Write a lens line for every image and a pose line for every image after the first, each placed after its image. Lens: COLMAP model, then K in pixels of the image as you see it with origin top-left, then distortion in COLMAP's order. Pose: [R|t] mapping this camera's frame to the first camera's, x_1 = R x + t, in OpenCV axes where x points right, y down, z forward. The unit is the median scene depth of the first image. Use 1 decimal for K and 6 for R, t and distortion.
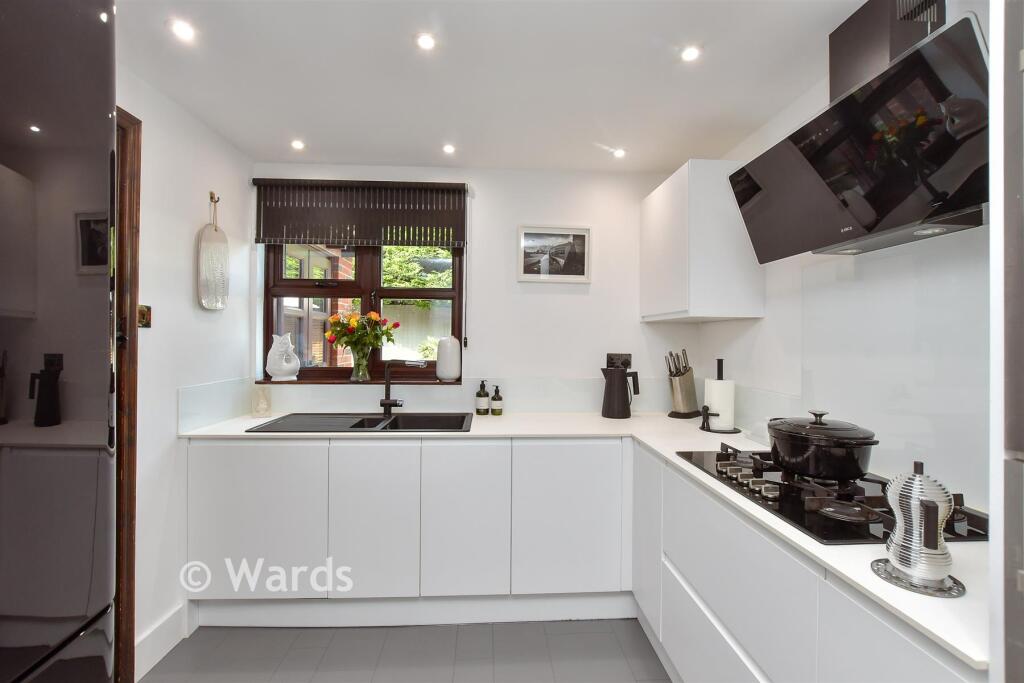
lens RADIAL K [[445.6, 0, 510.5], [0, 445.6, 338.5], [0, 0, 1]] dist [-0.003576, -0.000056]
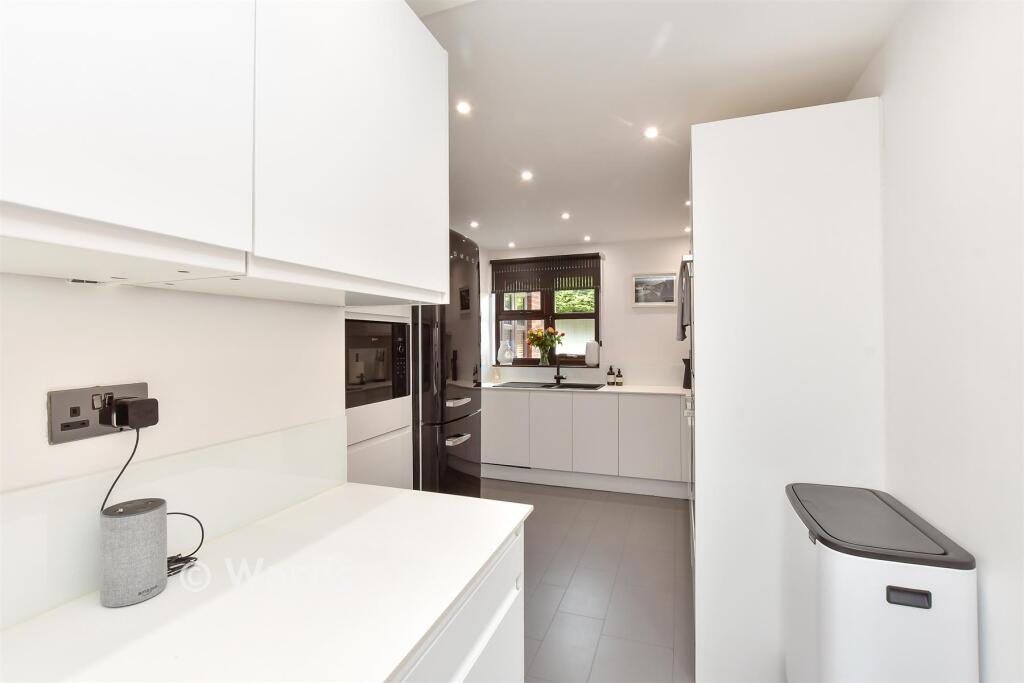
lens RADIAL K [[445.6, 0, 512.0], [0, 445.6, 340.1], [0, 0, 1]] dist [-0.003576, -0.000056]
pose [[0.919023, -0.015740, -0.393891, 0.261083], [0.016043, 0.999868, -0.002522, -0.006856], [0.393878, -0.004001, 0.919154, -0.725478]]
